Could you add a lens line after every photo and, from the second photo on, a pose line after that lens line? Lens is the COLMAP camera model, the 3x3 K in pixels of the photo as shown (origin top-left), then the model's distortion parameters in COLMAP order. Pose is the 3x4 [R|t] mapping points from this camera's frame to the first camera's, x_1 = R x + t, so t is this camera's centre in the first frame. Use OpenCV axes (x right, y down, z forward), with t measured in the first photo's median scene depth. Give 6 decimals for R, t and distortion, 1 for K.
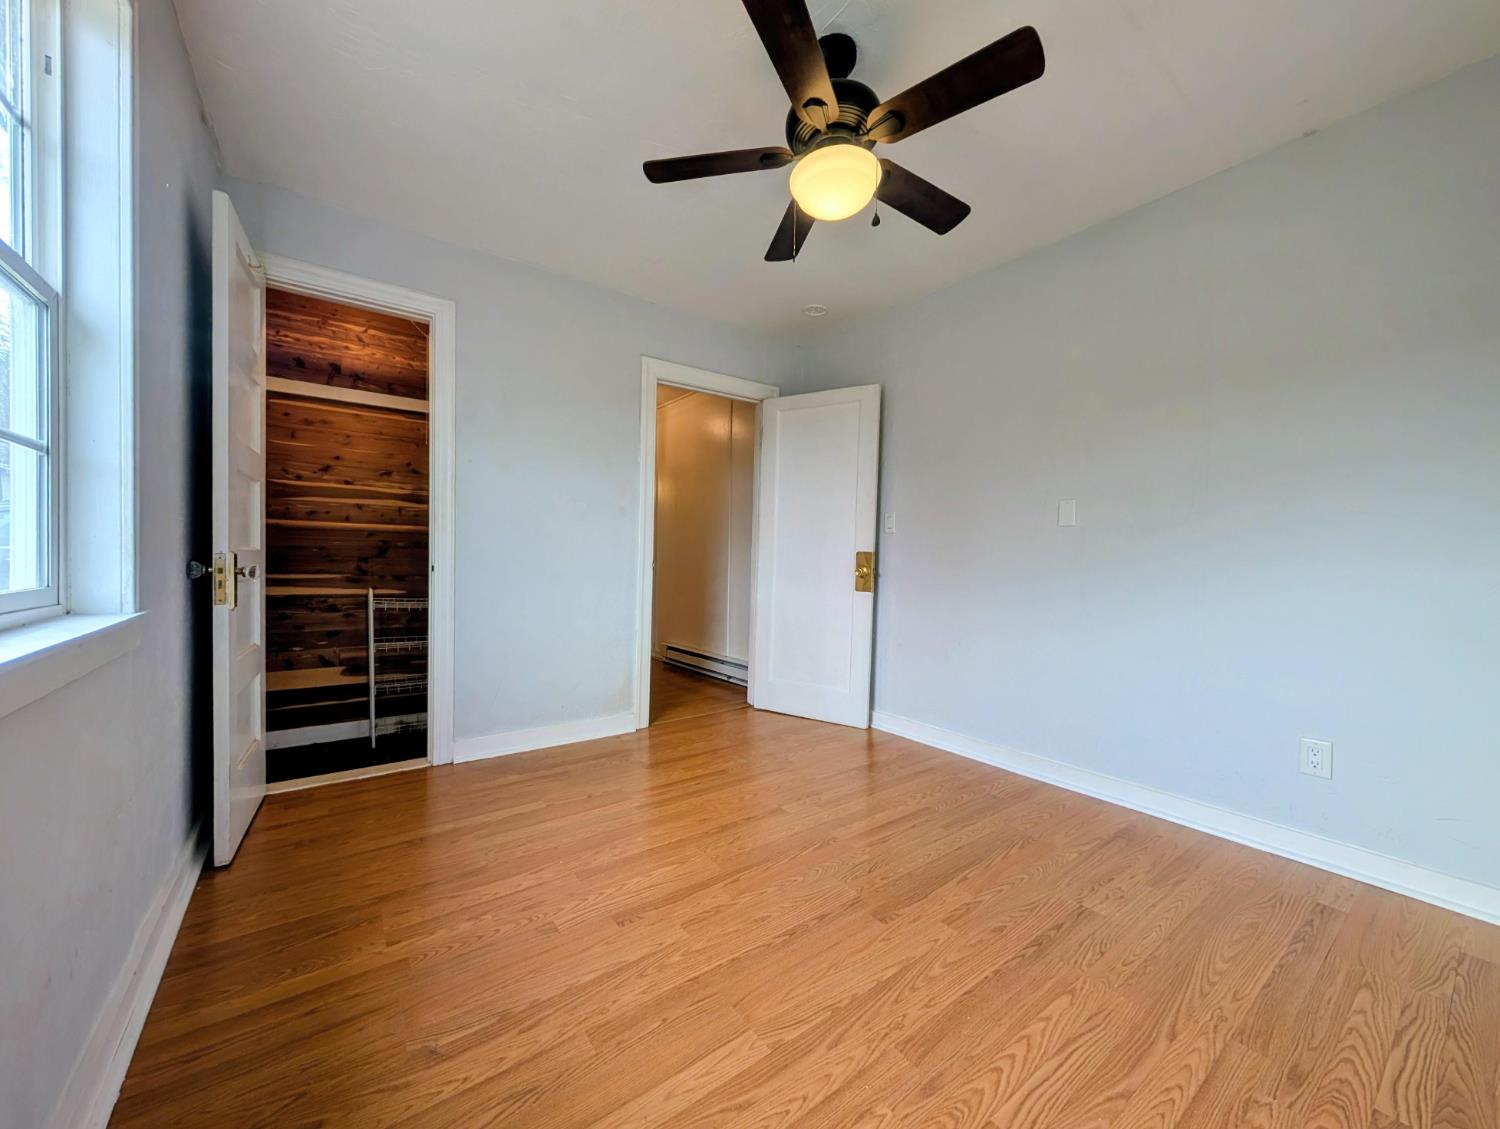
lens RADIAL K [[569.5, 0, 752.9], [0, 569.5, 556.7], [0, 0, 1]] dist [0.001300, 0.000453]
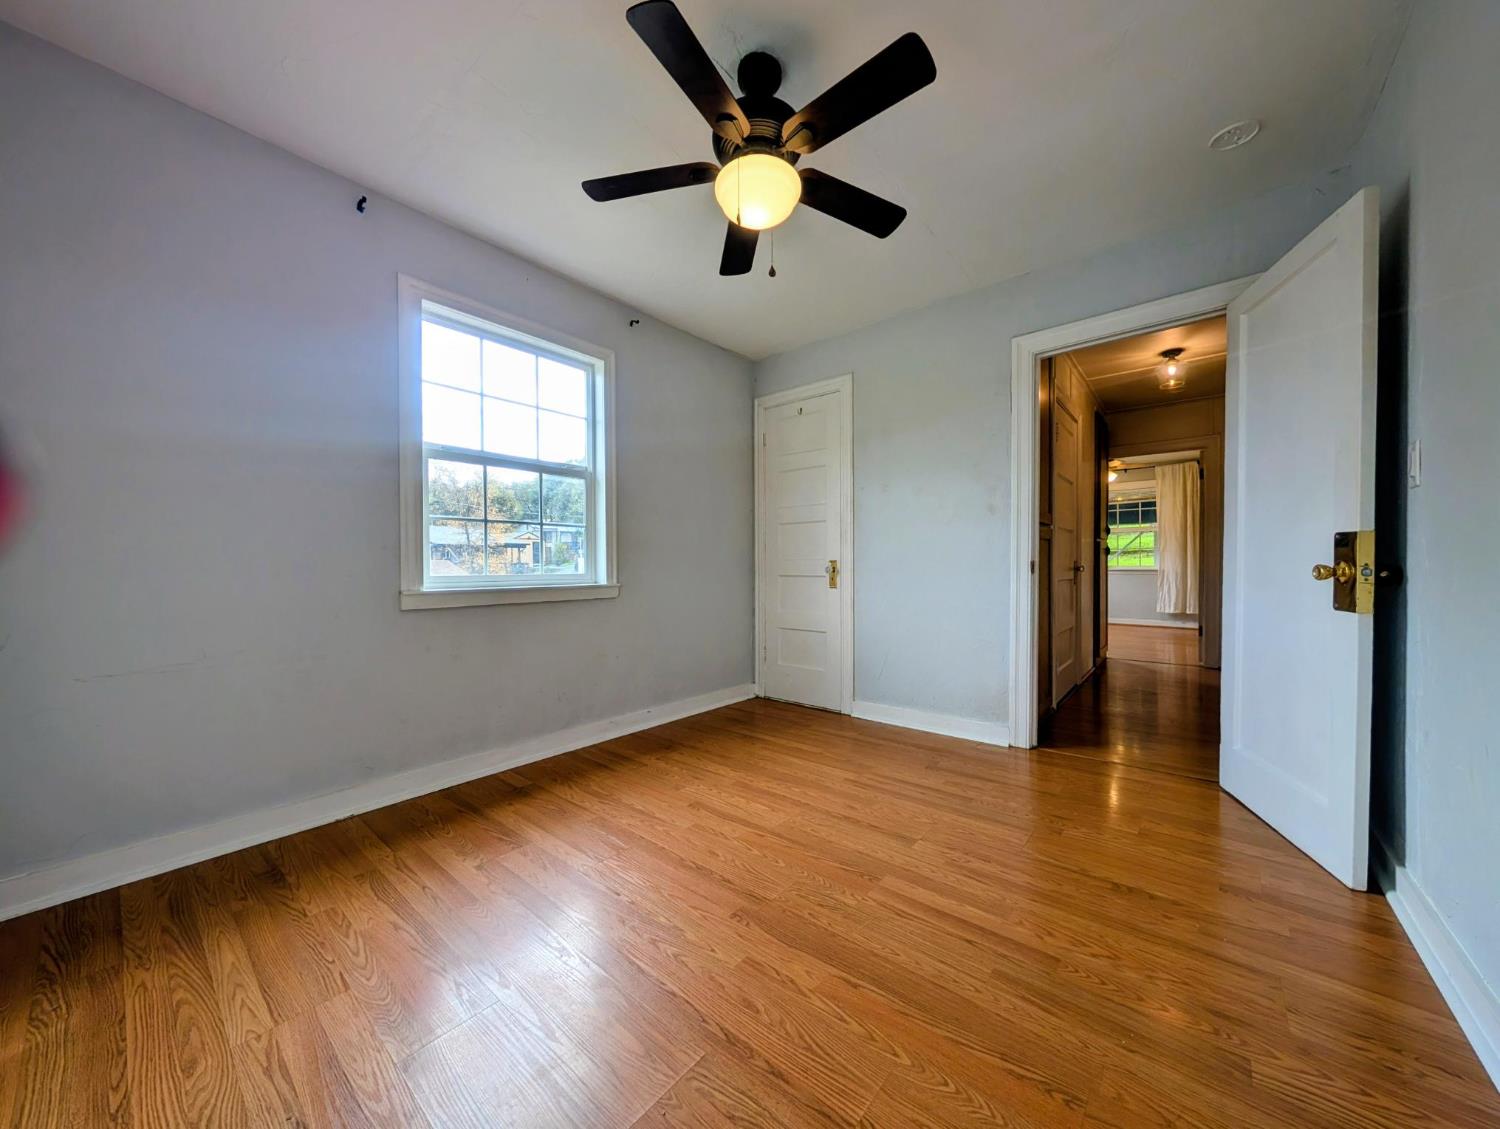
lens RADIAL K [[548.6, 0, 750.7], [0, 548.6, 563.5], [0, 0, 1]] dist [-0.001517, 0.000985]
pose [[0.229152, -0.022228, -0.973137, 1.000991], [0.011803, 0.999729, -0.020056, 0.039756], [0.973319, -0.006890, 0.229353, 0.692974]]
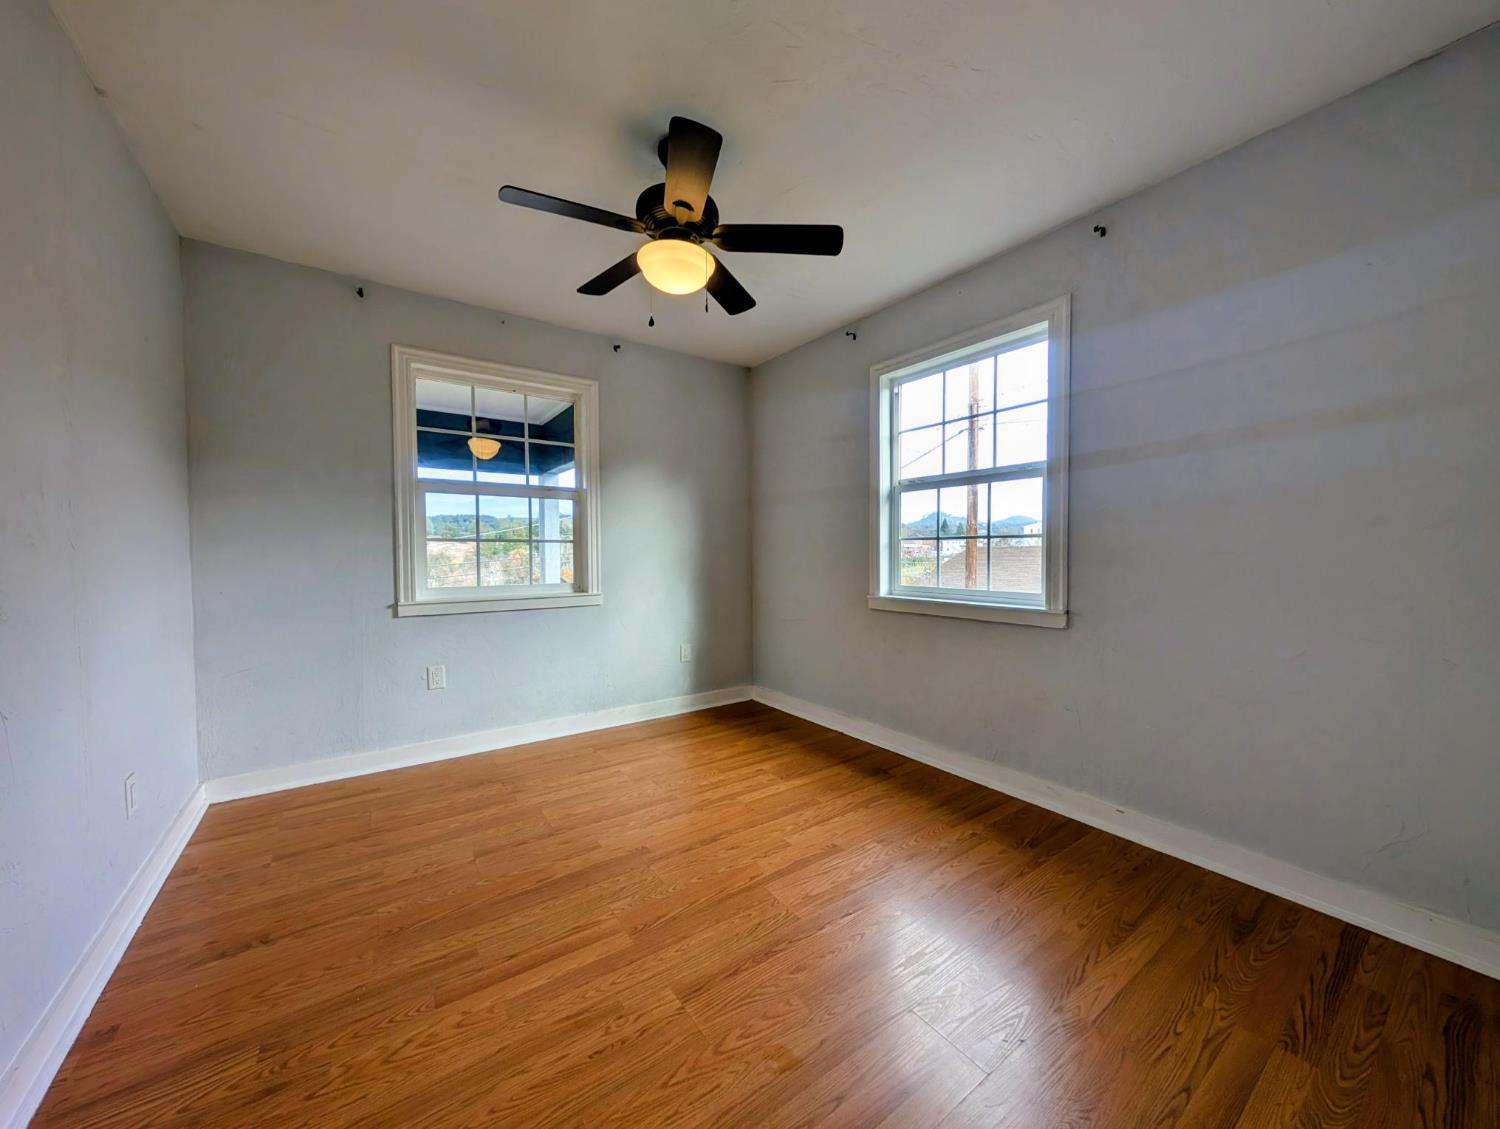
lens RADIAL K [[548.6, 0, 745.7], [0, 548.6, 559.9], [0, 0, 1]] dist [-0.001517, 0.000985]
pose [[-0.999382, -0.015361, 0.031616, -0.038066], [-0.014884, 0.999773, 0.015277, -0.060689], [-0.031843, 0.014797, -0.999383, 1.949819]]
